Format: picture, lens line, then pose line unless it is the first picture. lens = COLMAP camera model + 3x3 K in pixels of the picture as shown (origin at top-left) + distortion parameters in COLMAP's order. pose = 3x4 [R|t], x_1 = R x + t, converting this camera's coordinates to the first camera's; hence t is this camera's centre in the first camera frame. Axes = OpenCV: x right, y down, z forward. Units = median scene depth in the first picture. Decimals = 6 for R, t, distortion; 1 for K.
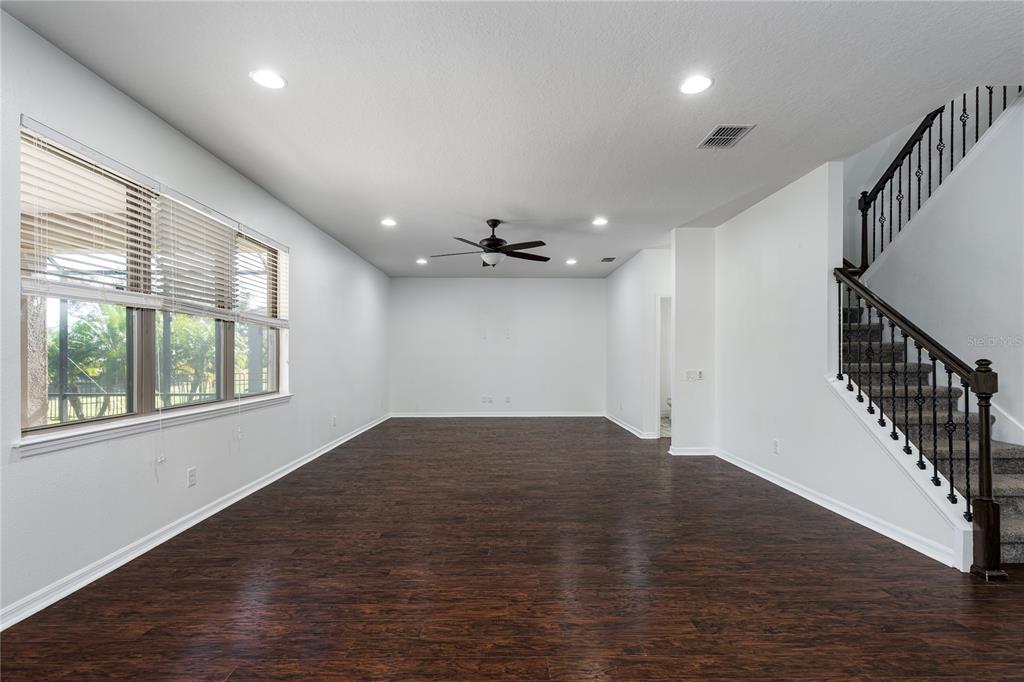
lens RADIAL K [[464.8, 0, 507.6], [0, 464.8, 351.9], [0, 0, 1]] dist [-0.000255, -0.000725]
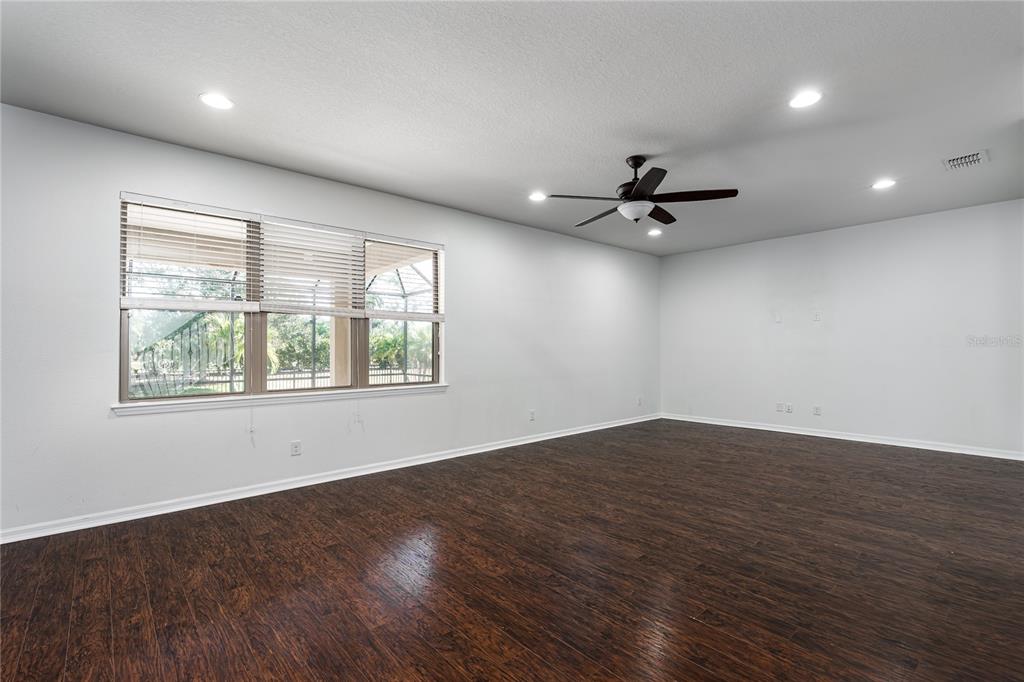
lens RADIAL K [[458.3, 0, 526.1], [0, 458.3, 344.0], [0, 0, 1]] dist [-0.010393, 0.001174]
pose [[0.662849, -0.011620, -0.748663, 0.571054], [0.011104, 0.999922, -0.005689, 0.008689], [0.748671, -0.004543, 0.662926, 0.608342]]
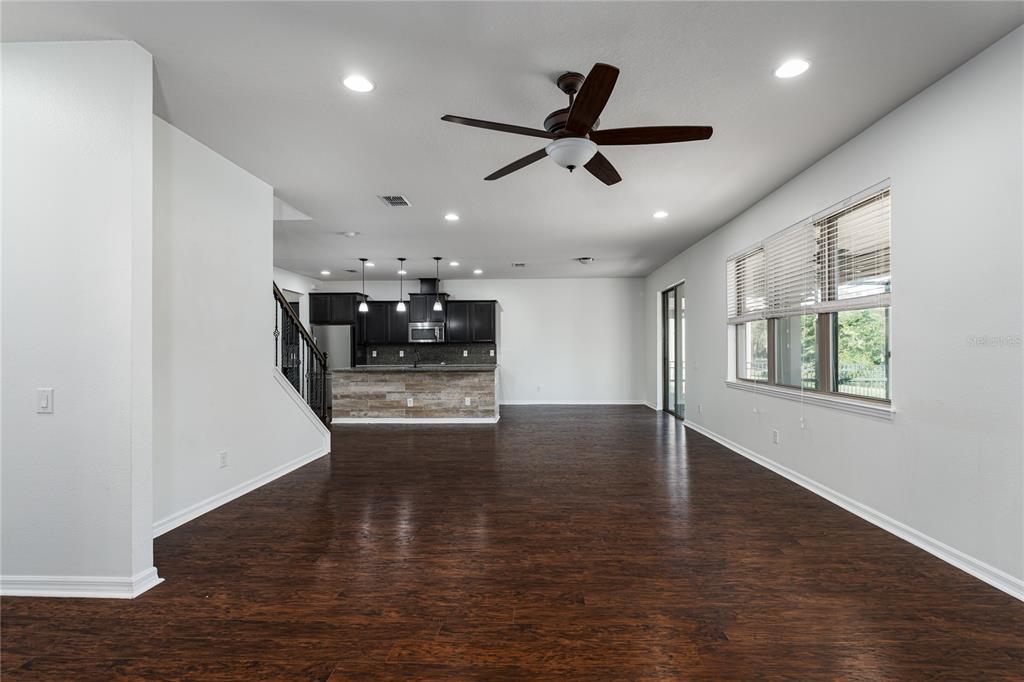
lens RADIAL K [[464.8, 0, 507.6], [0, 464.8, 351.9], [0, 0, 1]] dist [-0.000255, -0.000725]
pose [[-0.996721, 0.003041, 0.080859, -0.000960], [0.003099, 0.999995, 0.000591, 0.013948], [-0.080856, 0.000840, -0.996725, 2.244451]]
